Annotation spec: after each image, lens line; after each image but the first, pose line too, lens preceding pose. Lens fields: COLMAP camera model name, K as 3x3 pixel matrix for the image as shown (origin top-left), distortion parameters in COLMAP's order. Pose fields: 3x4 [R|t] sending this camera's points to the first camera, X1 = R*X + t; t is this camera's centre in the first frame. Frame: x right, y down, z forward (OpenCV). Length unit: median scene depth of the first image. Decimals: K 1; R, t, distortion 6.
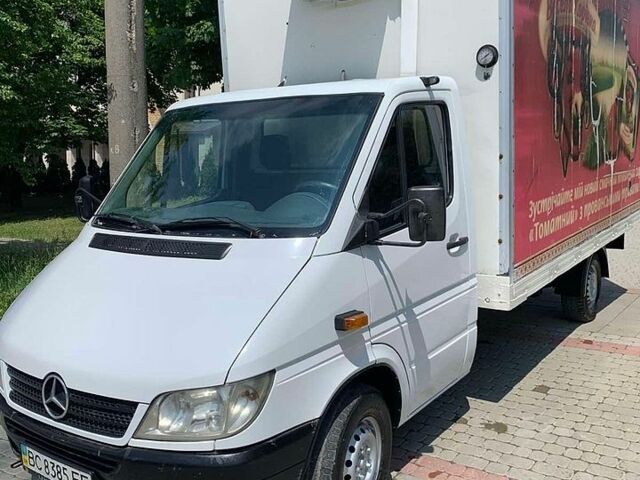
lens RADIAL K [[656.8, 0, 322.9], [0, 656.8, 236.9], [0, 0, 1]] dist [0.085949, -0.197305]
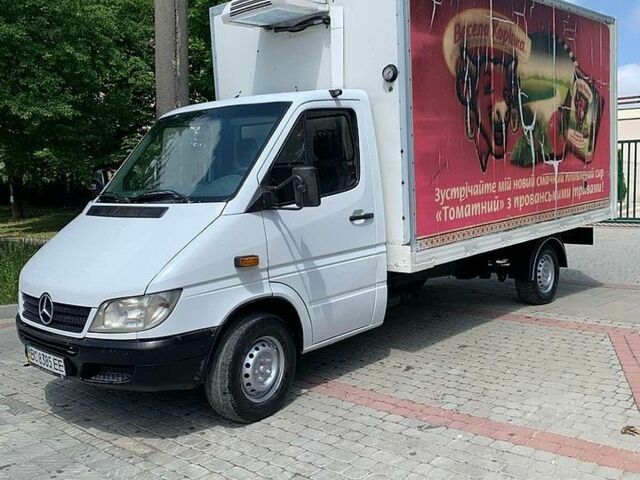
lens RADIAL K [[651.5, 0, 321.8], [0, 651.5, 234.1], [0, 0, 1]] dist [0.145209, -0.381232]
pose [[0.991624, 0.009730, -0.128791, 0.281956], [-0.014297, 0.999300, -0.034585, 0.085721], [0.128364, 0.036136, 0.991068, -0.272658]]
